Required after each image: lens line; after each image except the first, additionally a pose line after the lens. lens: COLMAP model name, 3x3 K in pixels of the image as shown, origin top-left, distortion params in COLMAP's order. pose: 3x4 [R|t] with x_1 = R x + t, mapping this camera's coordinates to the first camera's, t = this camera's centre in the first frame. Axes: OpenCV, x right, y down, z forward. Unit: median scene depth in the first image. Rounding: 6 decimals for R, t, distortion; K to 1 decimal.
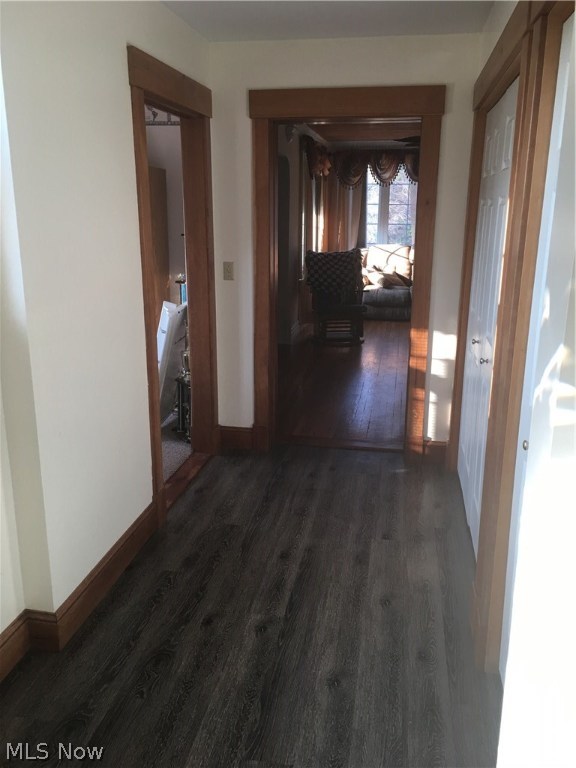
lens RADIAL K [[657.4, 0, 288.0], [0, 657.4, 384.0], [0, 0, 1]] dist [0.052266, -0.008723]
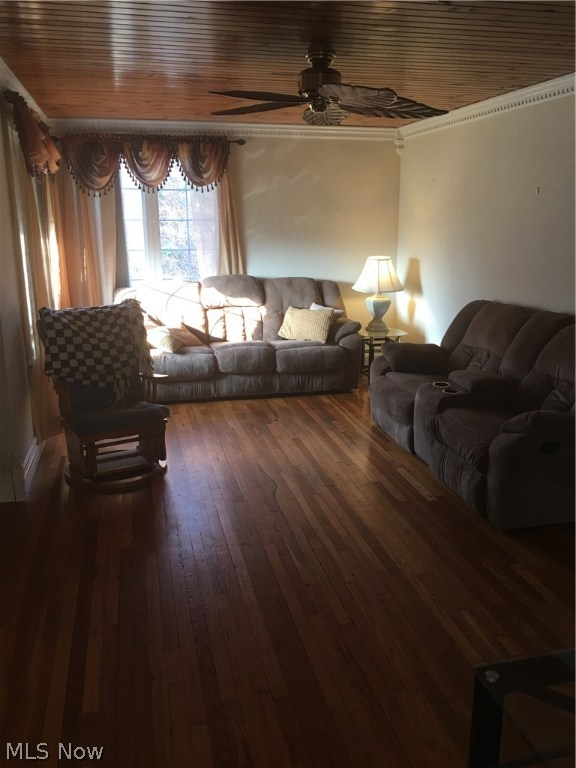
lens RADIAL K [[657.4, 0, 288.0], [0, 657.4, 384.0], [0, 0, 1]] dist [0.052266, -0.008723]
pose [[0.919128, -0.102972, 0.380264, 0.003940], [0.108610, 0.994062, 0.006663, -0.109335], [-0.378692, 0.035177, 0.924854, 0.381228]]
